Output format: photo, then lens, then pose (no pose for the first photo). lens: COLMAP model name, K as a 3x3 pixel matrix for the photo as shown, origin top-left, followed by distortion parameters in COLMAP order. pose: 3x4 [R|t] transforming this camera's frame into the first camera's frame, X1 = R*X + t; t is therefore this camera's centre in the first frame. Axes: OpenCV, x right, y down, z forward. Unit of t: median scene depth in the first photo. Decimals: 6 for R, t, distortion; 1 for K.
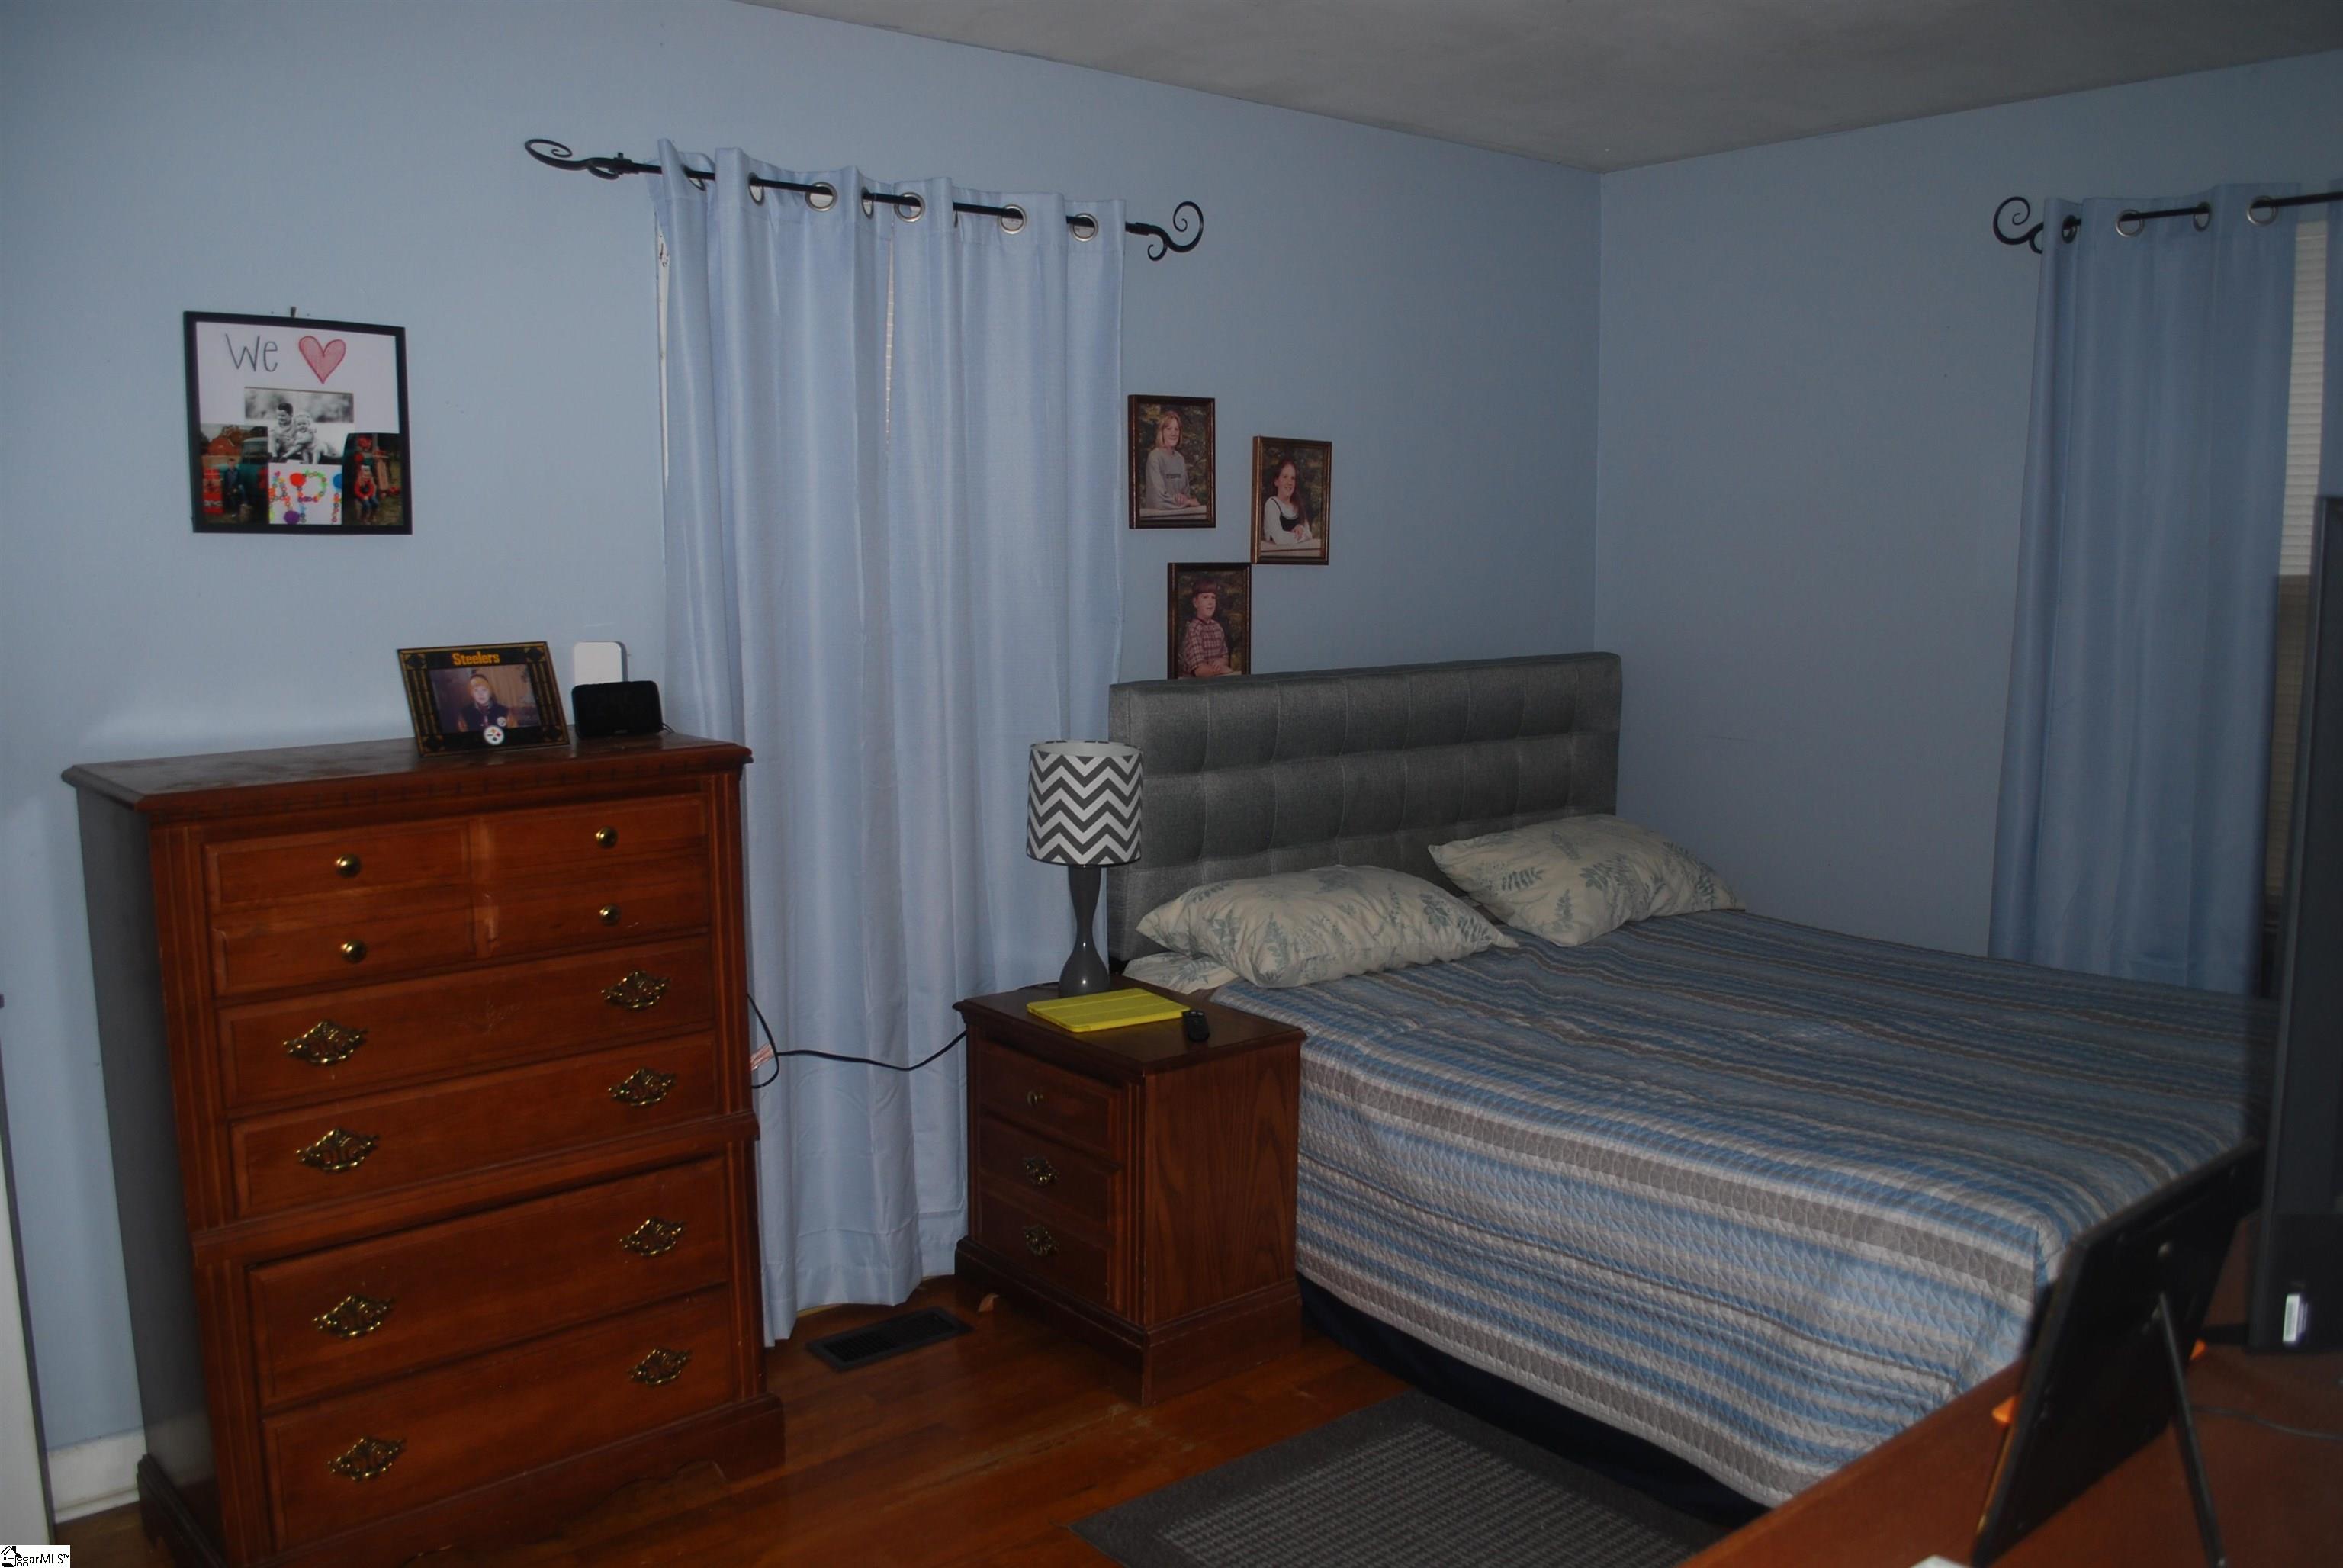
lens RADIAL K [[1848.4, 0, 1167.0], [0, 1848.4, 789.6], [0, 0, 1]] dist [-0.084005, 0.014513]
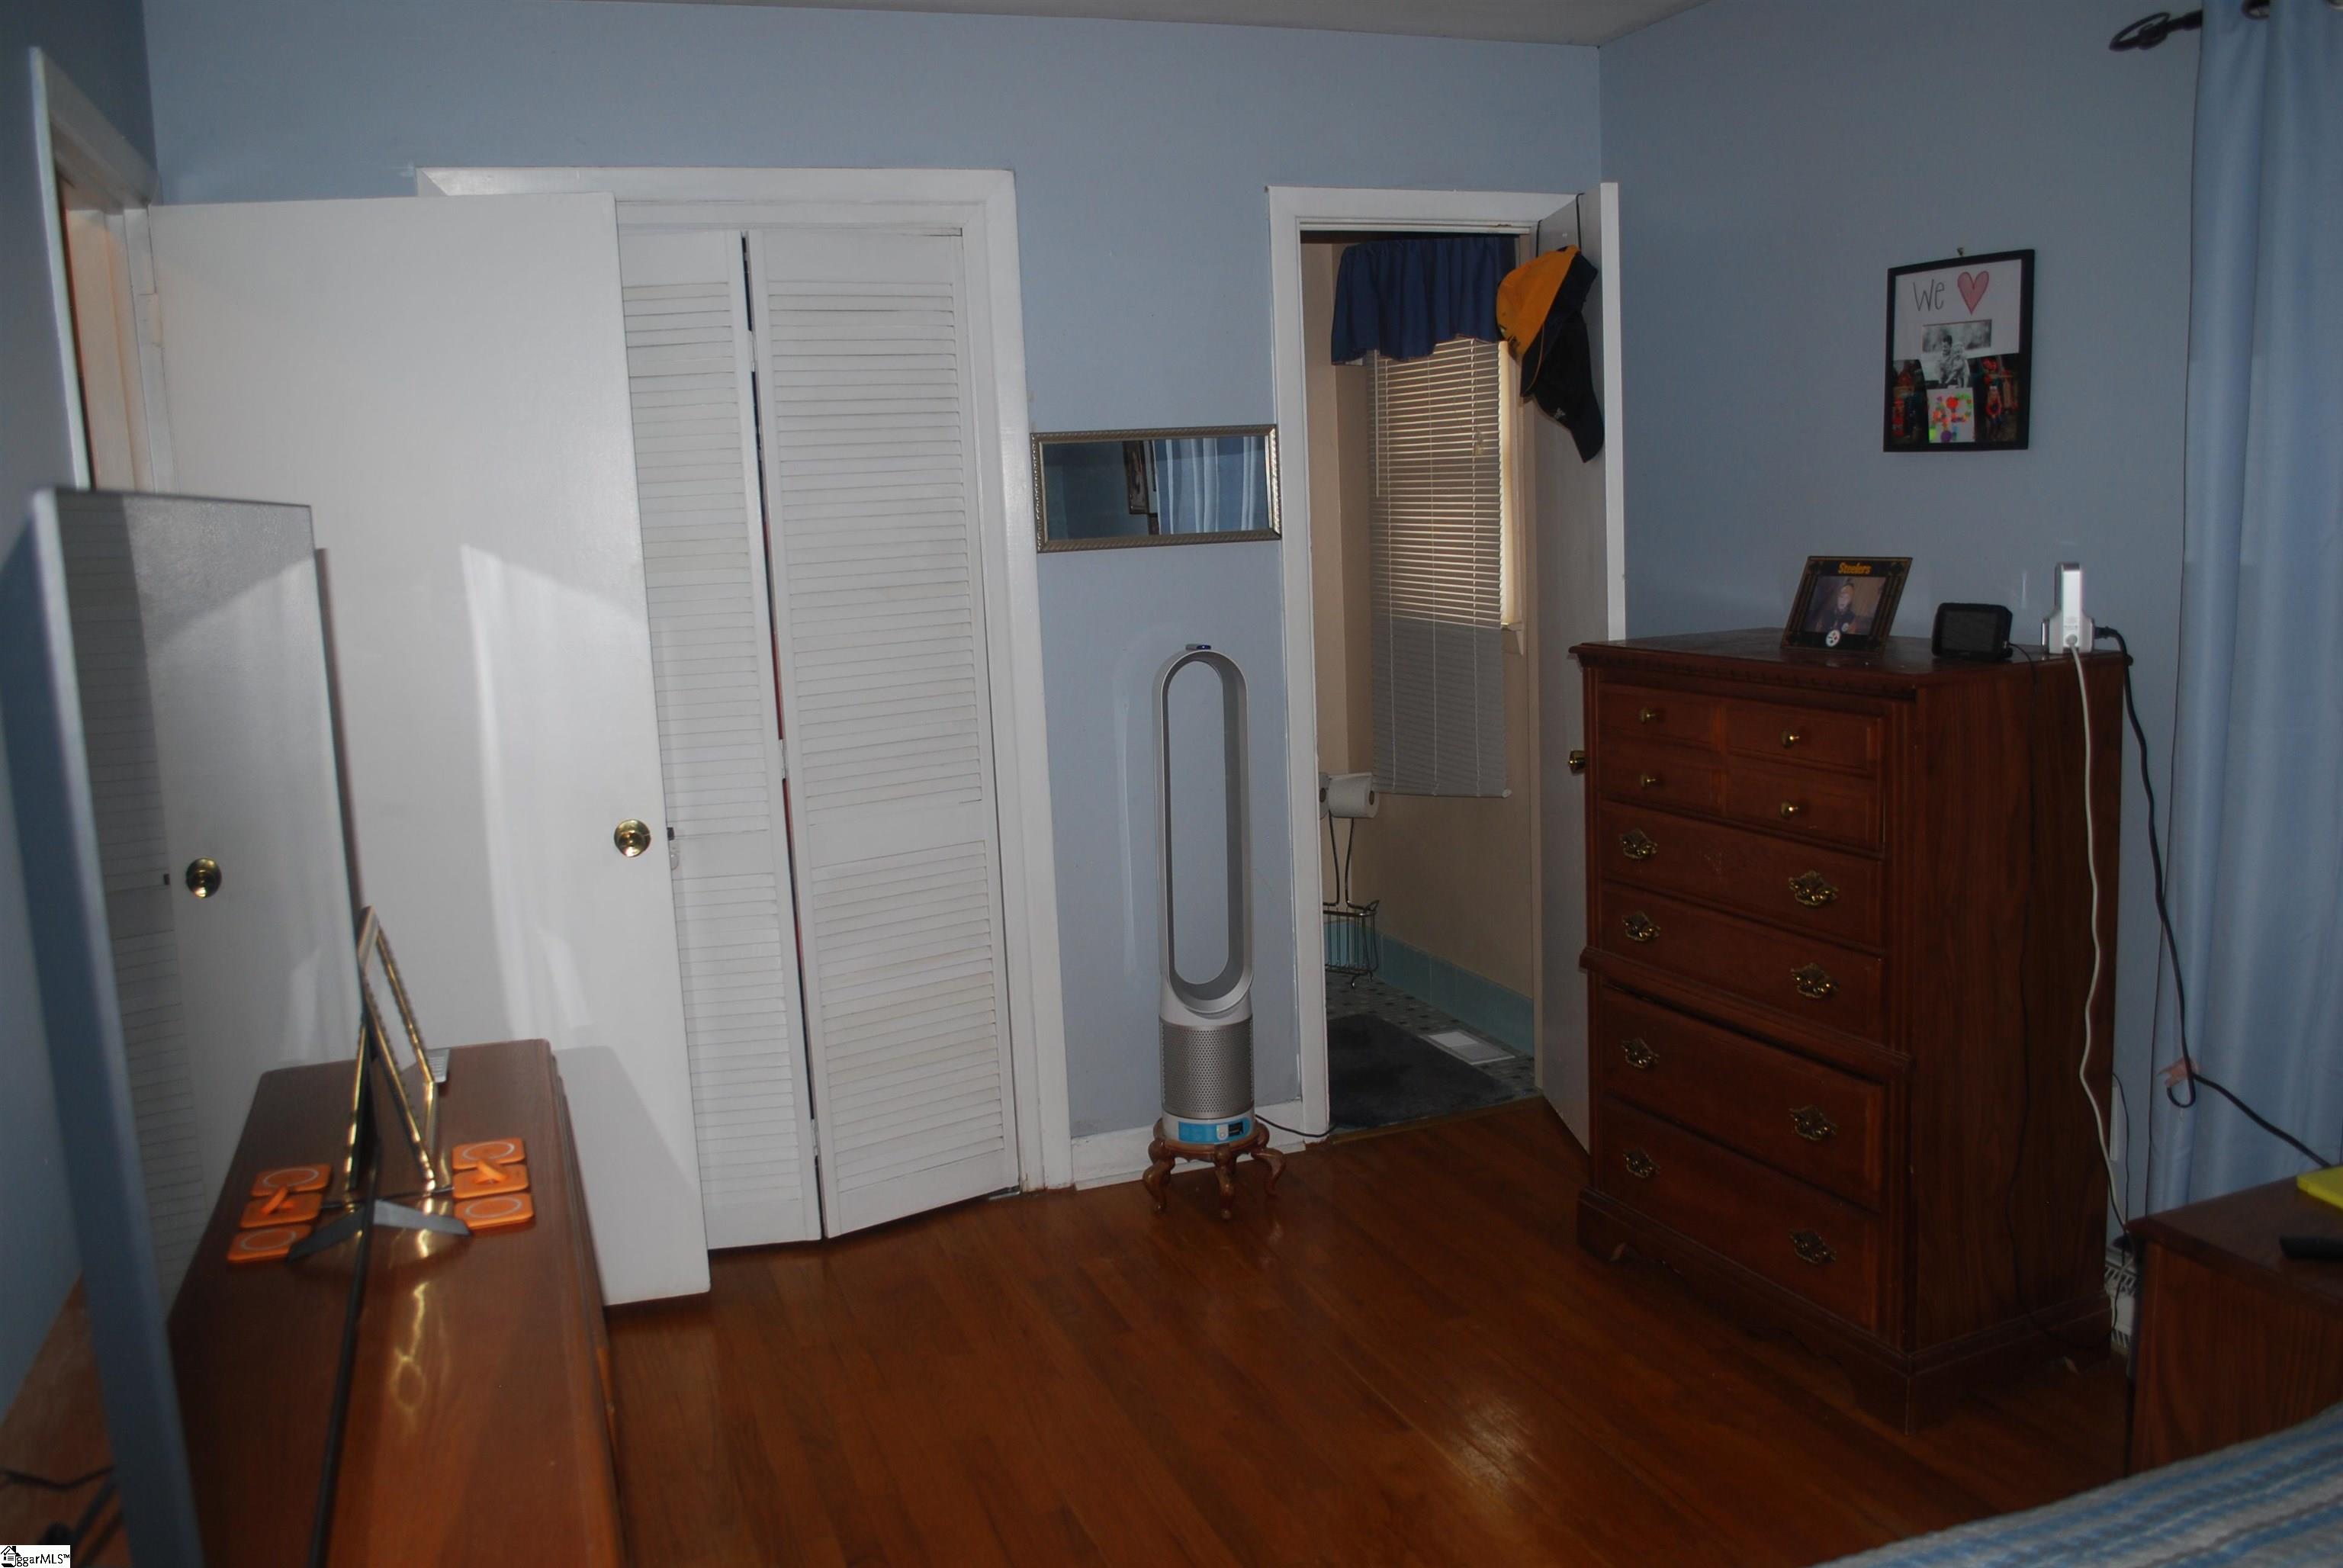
lens RADIAL K [[1848.4, 0, 1167.0], [0, 1848.4, 789.6], [0, 0, 1]] dist [-0.084005, 0.014513]
pose [[-0.335226, 0.166754, -0.927263, 0.777171], [-0.081853, 0.975335, 0.204990, -0.128252], [0.938575, 0.144617, -0.313309, 0.933736]]
